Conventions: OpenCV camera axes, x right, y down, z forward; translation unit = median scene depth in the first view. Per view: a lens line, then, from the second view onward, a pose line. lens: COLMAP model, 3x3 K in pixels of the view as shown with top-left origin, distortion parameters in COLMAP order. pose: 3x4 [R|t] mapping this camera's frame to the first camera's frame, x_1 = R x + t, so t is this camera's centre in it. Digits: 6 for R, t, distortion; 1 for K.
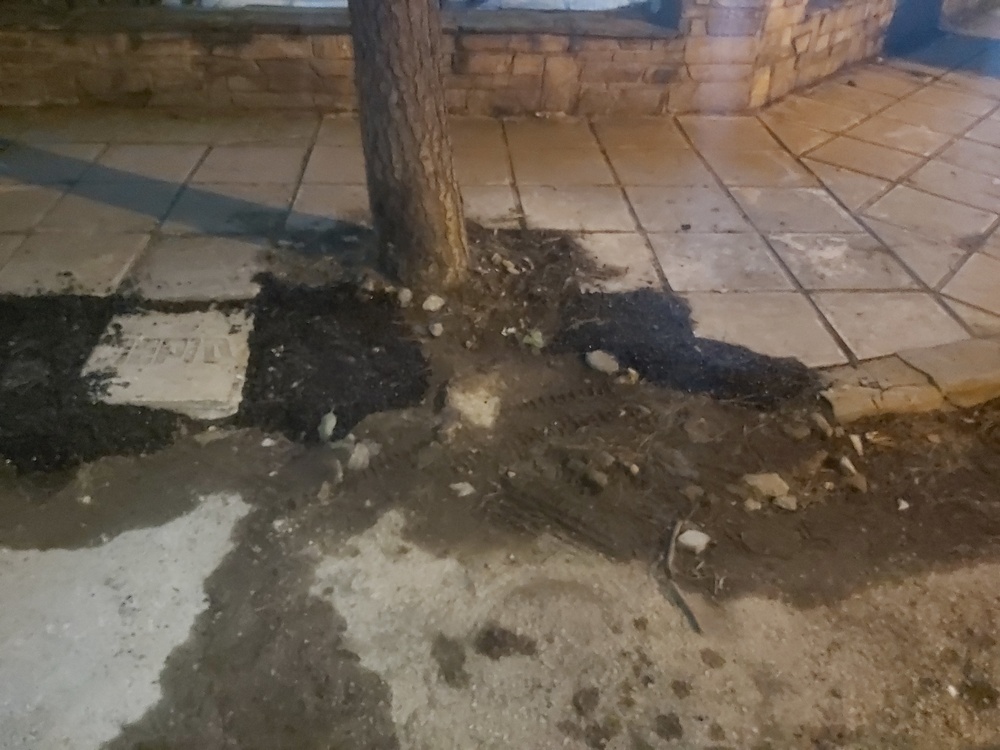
lens RADIAL K [[776.2, 0, 497.0], [0, 776.2, 371.0], [0, 0, 1]] dist [0.099576, -0.205107]
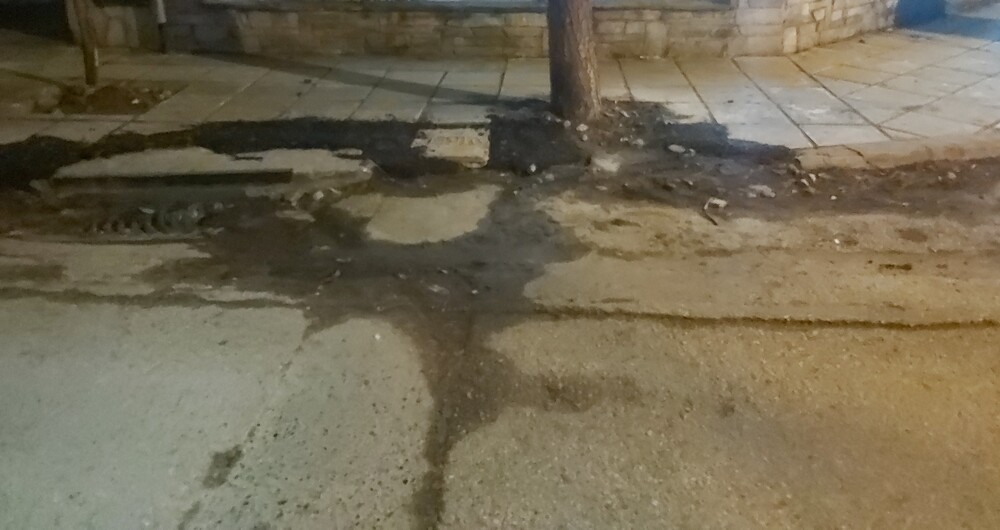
lens RADIAL K [[777.8, 0, 500.7], [0, 777.8, 151.6], [0, 0, 1]] dist [0.139939, -0.314788]
pose [[0.990818, 0.003944, -0.135145, -0.022996], [-0.042968, 0.956937, -0.287099, 0.475578], [0.128193, 0.290270, 0.948320, -0.712090]]
